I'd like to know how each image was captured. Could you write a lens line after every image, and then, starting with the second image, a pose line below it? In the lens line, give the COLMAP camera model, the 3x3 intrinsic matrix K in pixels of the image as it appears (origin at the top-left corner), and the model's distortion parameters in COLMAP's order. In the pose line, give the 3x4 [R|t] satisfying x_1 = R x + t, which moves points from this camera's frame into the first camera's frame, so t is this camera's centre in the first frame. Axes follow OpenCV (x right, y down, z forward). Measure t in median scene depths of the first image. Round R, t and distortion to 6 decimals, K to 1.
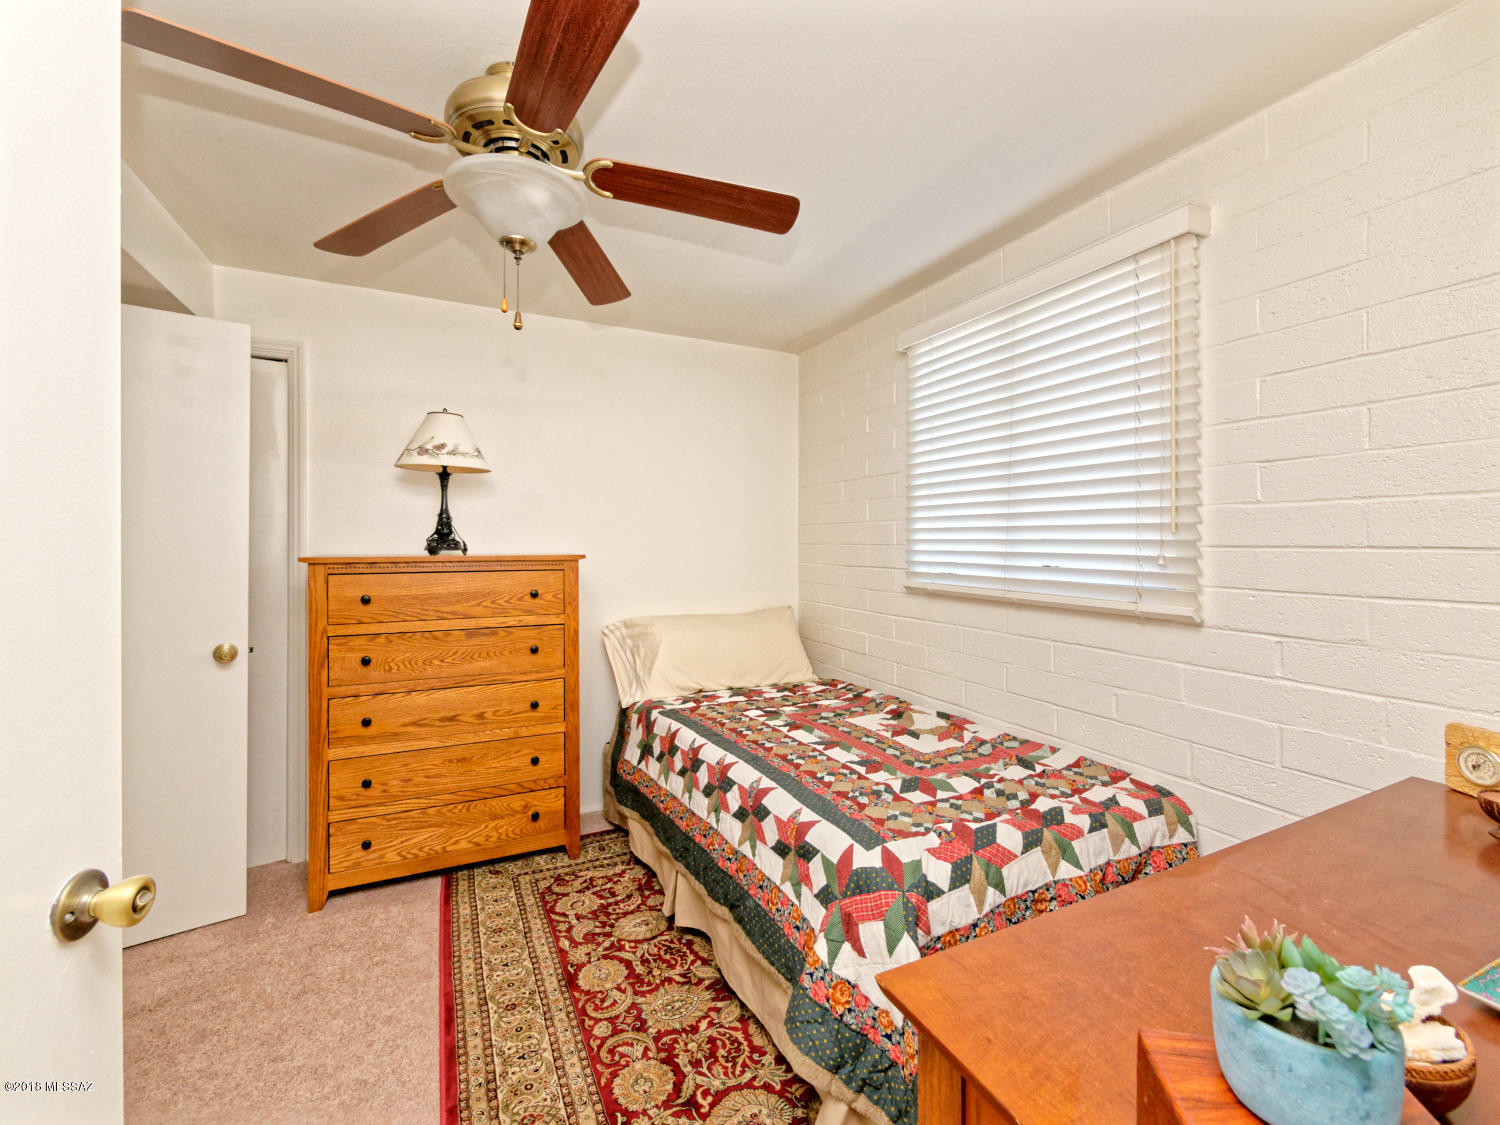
lens RADIAL K [[643.6, 0, 745.7], [0, 643.6, 539.8], [0, 0, 1]] dist [0.000209, -0.000039]
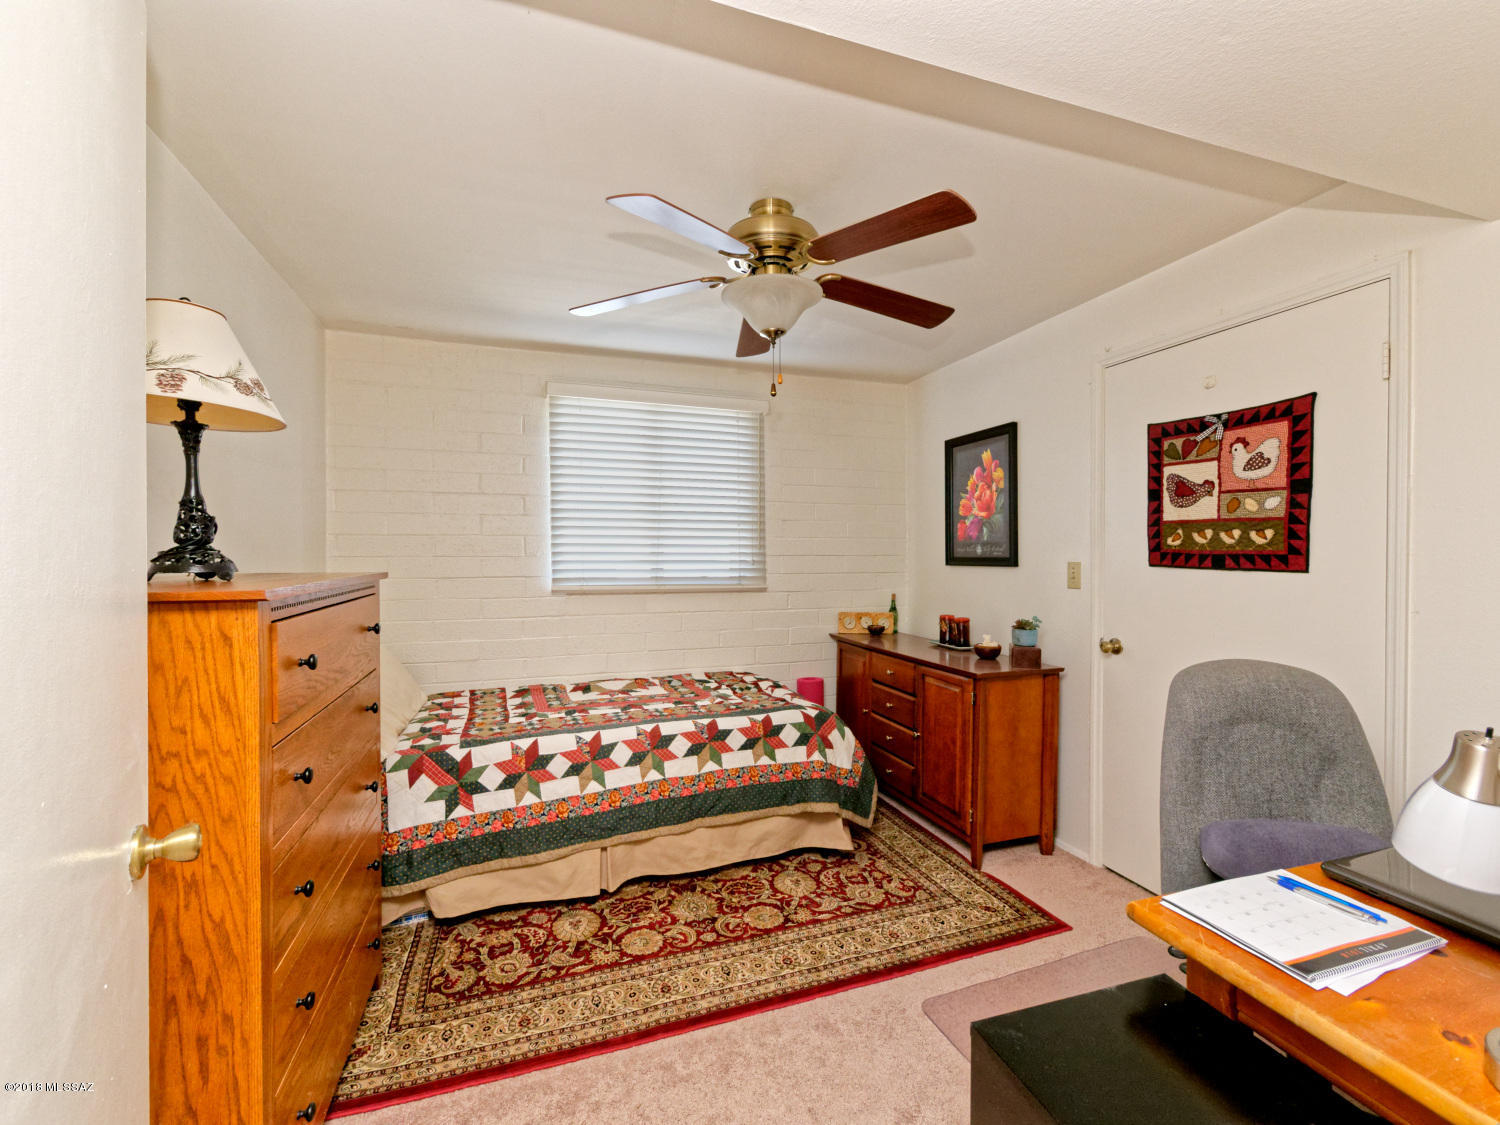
lens RADIAL K [[648.3, 0, 755.4], [0, 648.3, 558.9], [0, 0, 1]] dist [-0.000012, -0.000376]
pose [[0.103986, -0.003934, 0.994571, -1.290205], [-0.000851, 0.999991, 0.004044, 0.009297], [-0.994578, -0.001267, 0.103981, 0.677167]]
